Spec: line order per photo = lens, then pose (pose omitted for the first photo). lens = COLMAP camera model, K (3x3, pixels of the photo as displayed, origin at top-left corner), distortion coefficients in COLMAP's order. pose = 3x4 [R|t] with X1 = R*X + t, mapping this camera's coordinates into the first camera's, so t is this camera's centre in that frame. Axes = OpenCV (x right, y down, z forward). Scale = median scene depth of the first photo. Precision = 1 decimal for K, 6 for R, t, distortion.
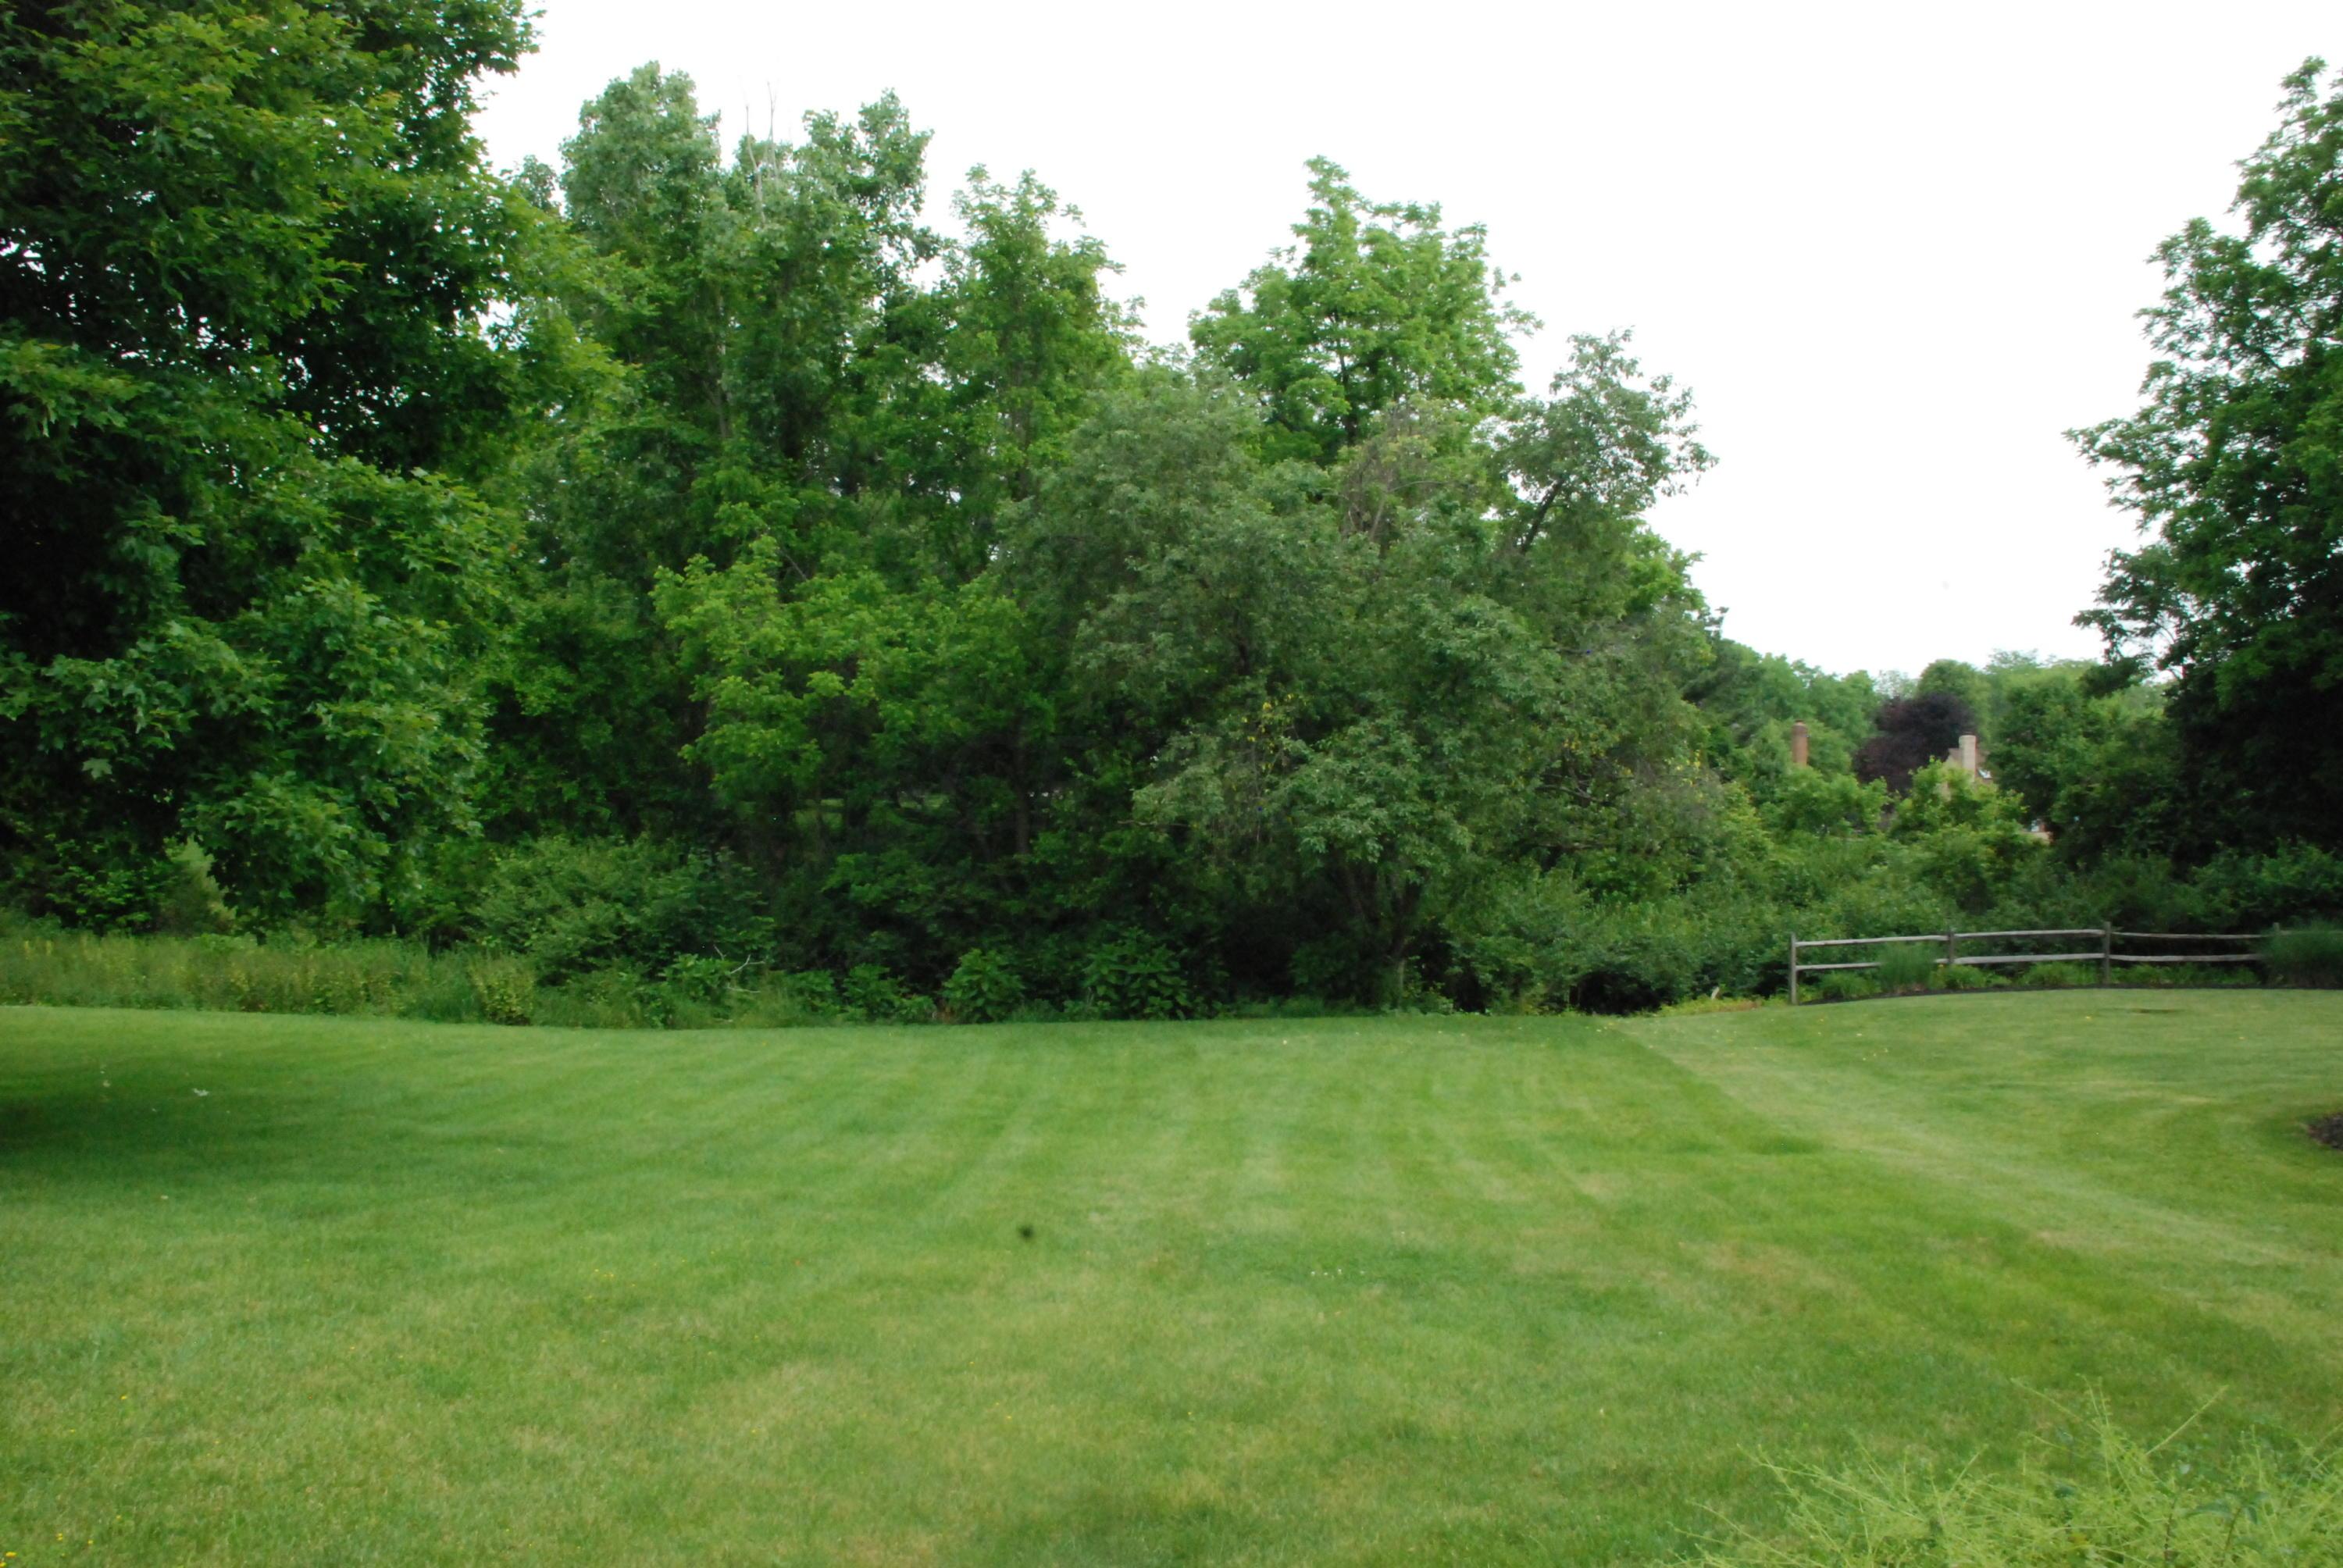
lens RADIAL K [[1833.3, 0, 1171.5], [0, 1833.3, 784.0], [0, 0, 1]] dist [-0.149809, 0.110493]
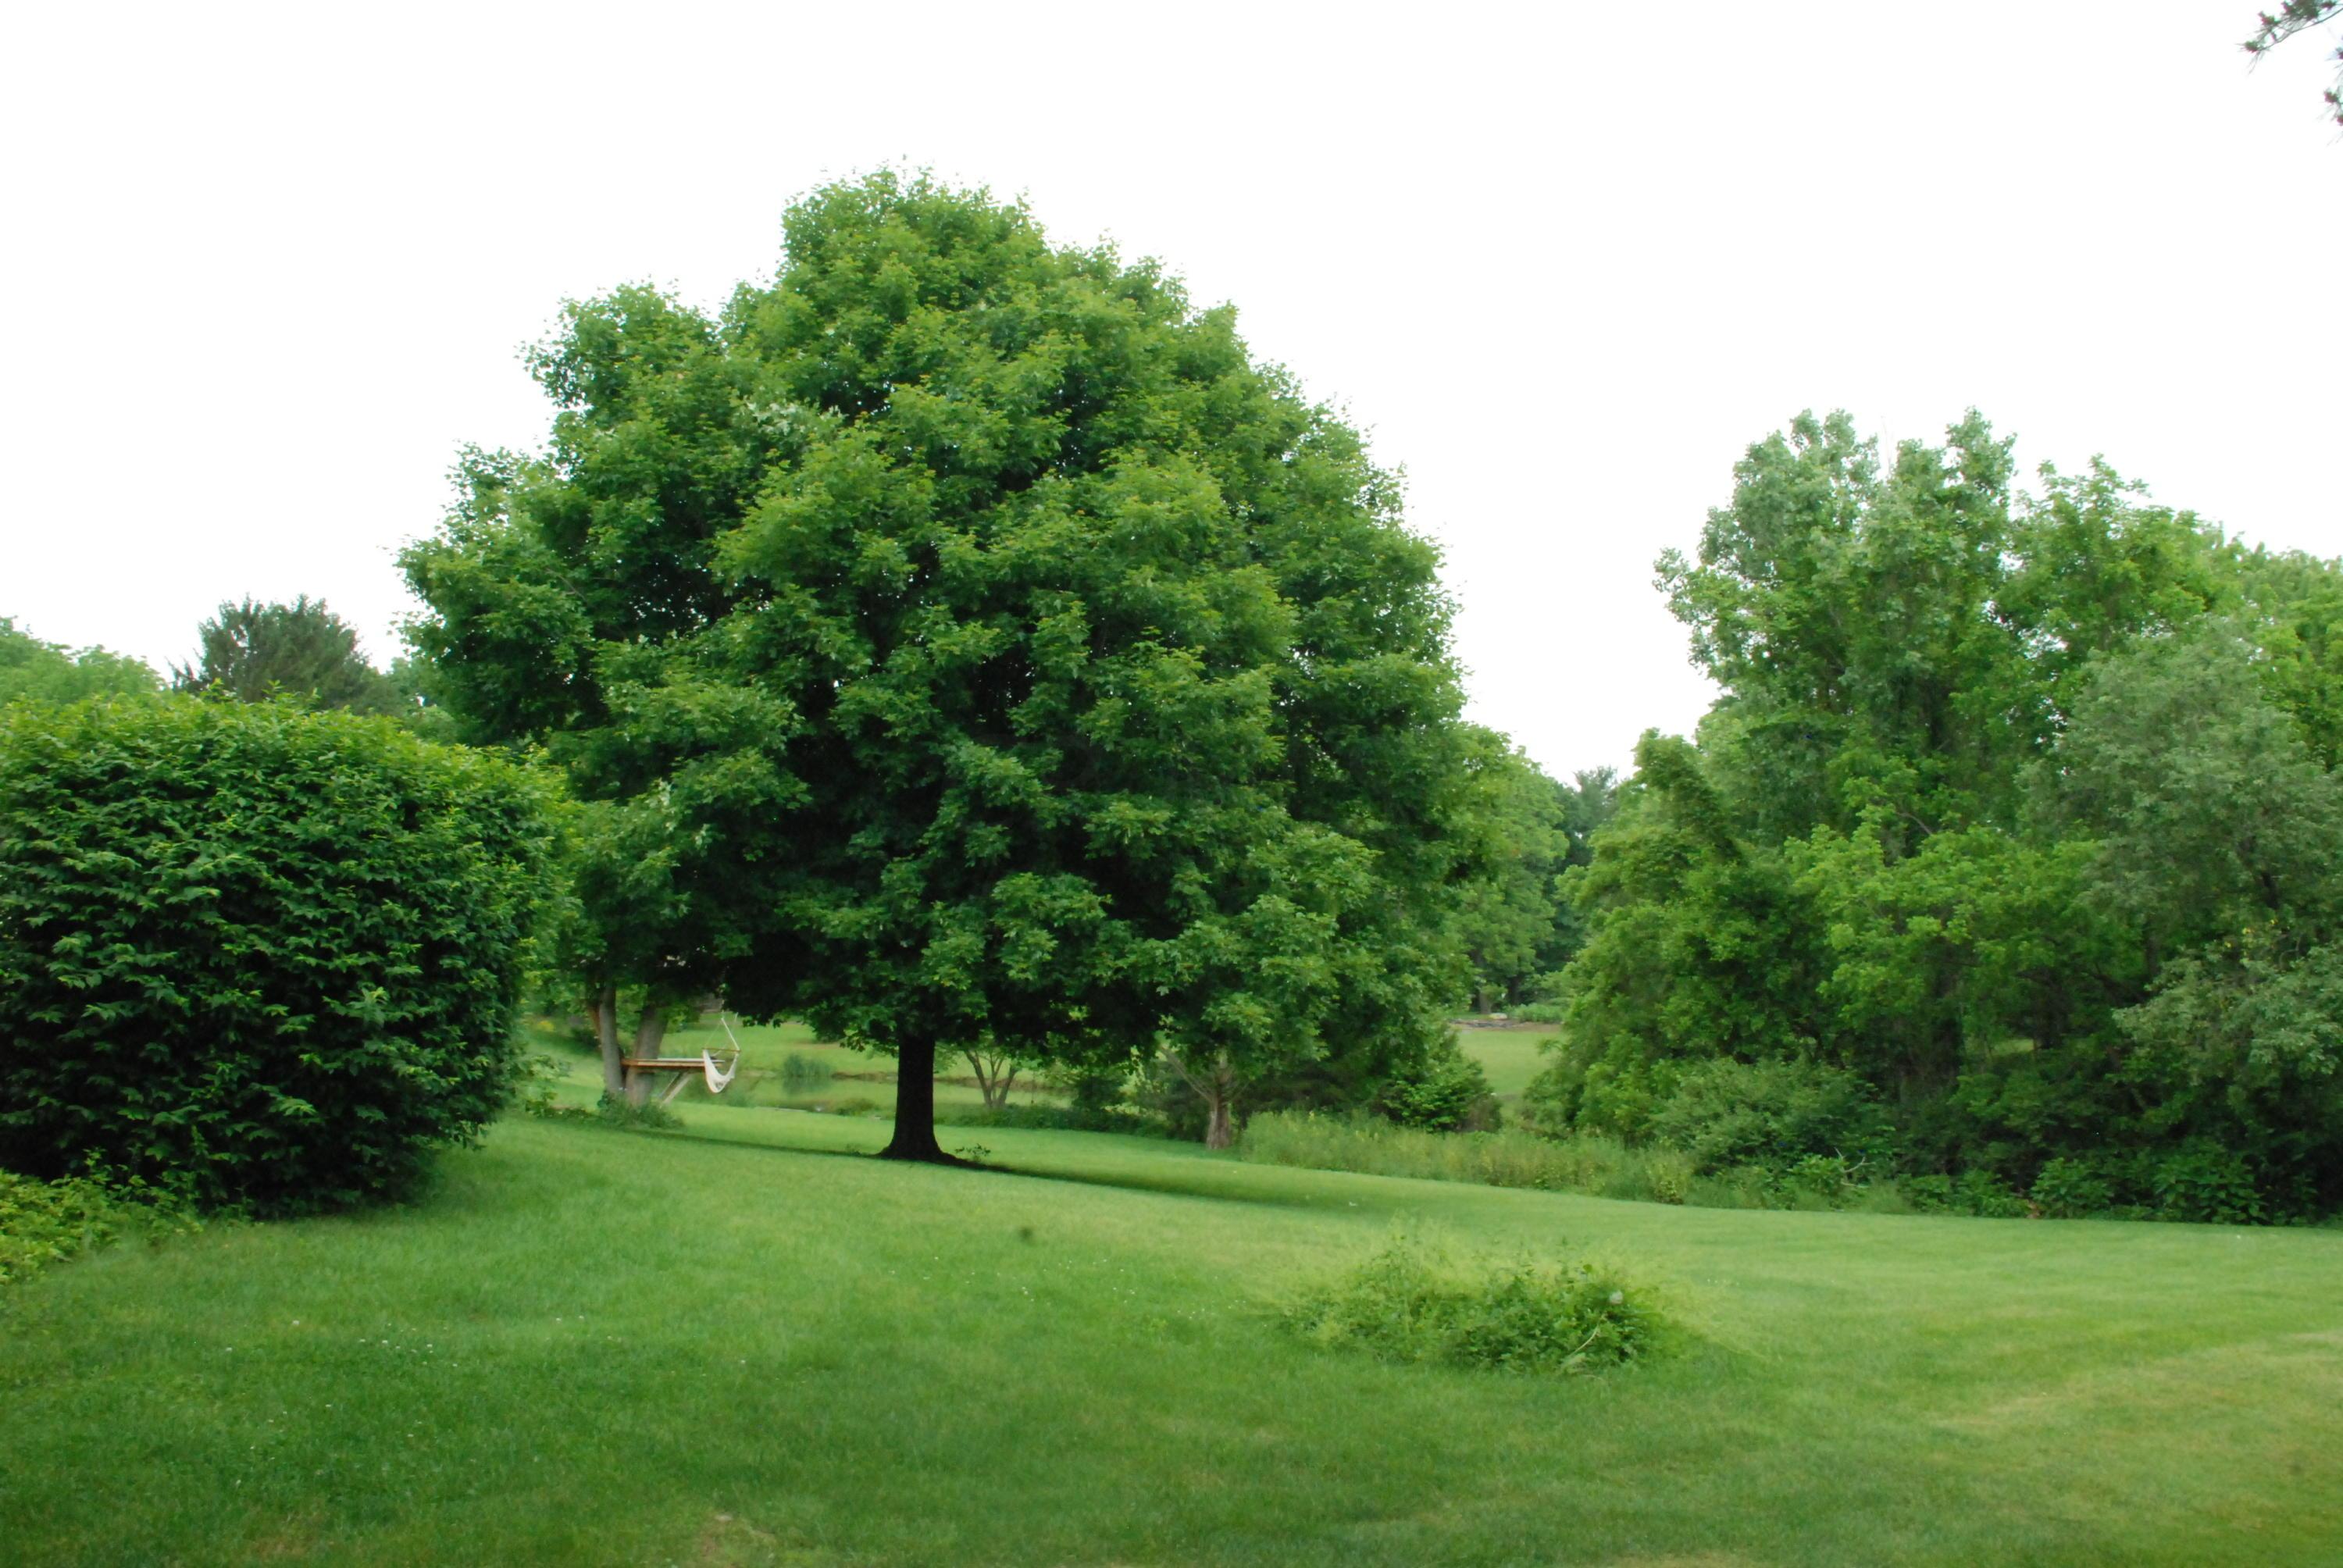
lens RADIAL K [[1833.3, 0, 1171.5], [0, 1833.3, 784.0], [0, 0, 1]] dist [-0.149809, 0.110493]
pose [[0.718981, -0.092539, -0.688842, 0.263863], [-0.002732, 0.990713, -0.135944, 0.012331], [0.695024, 0.099623, 0.712051, -0.169501]]
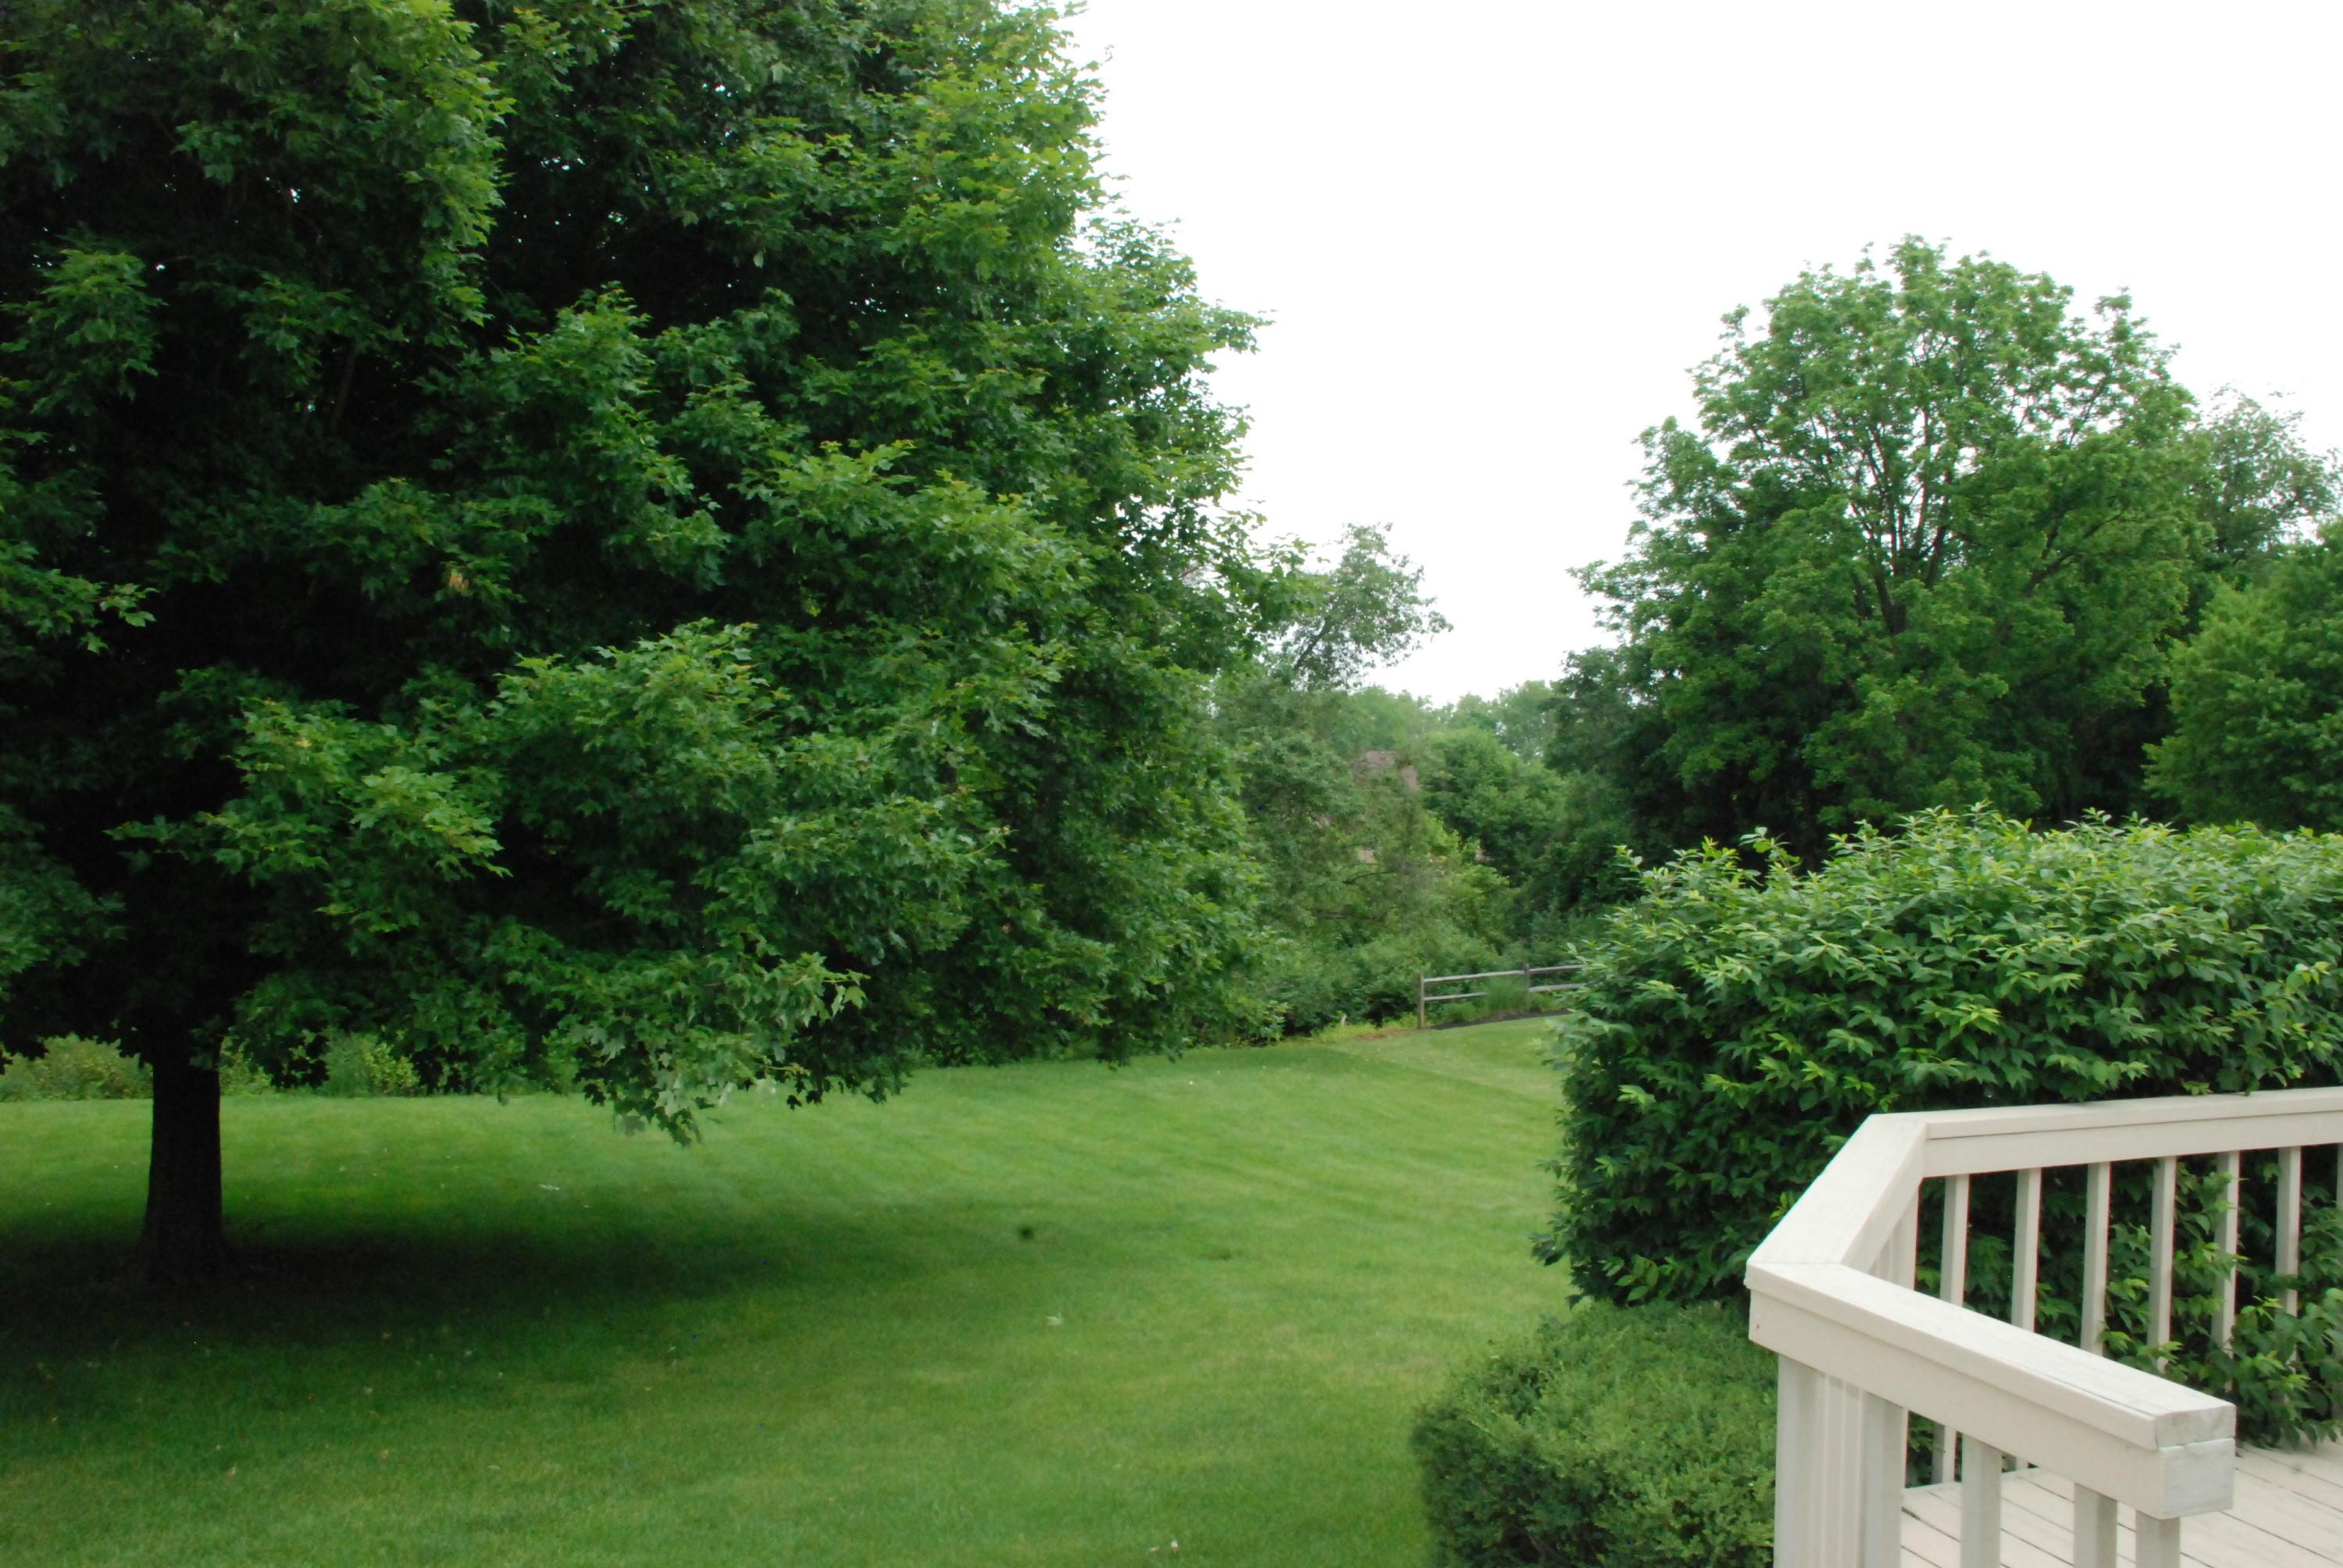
lens RADIAL K [[1833.3, 0, 1171.5], [0, 1833.3, 784.0], [0, 0, 1]] dist [-0.149809, 0.110493]
pose [[0.925200, 0.010882, 0.379325, -0.335339], [-0.011443, 0.999934, -0.000775, -0.051926], [-0.379308, -0.003623, 0.925263, -0.137524]]
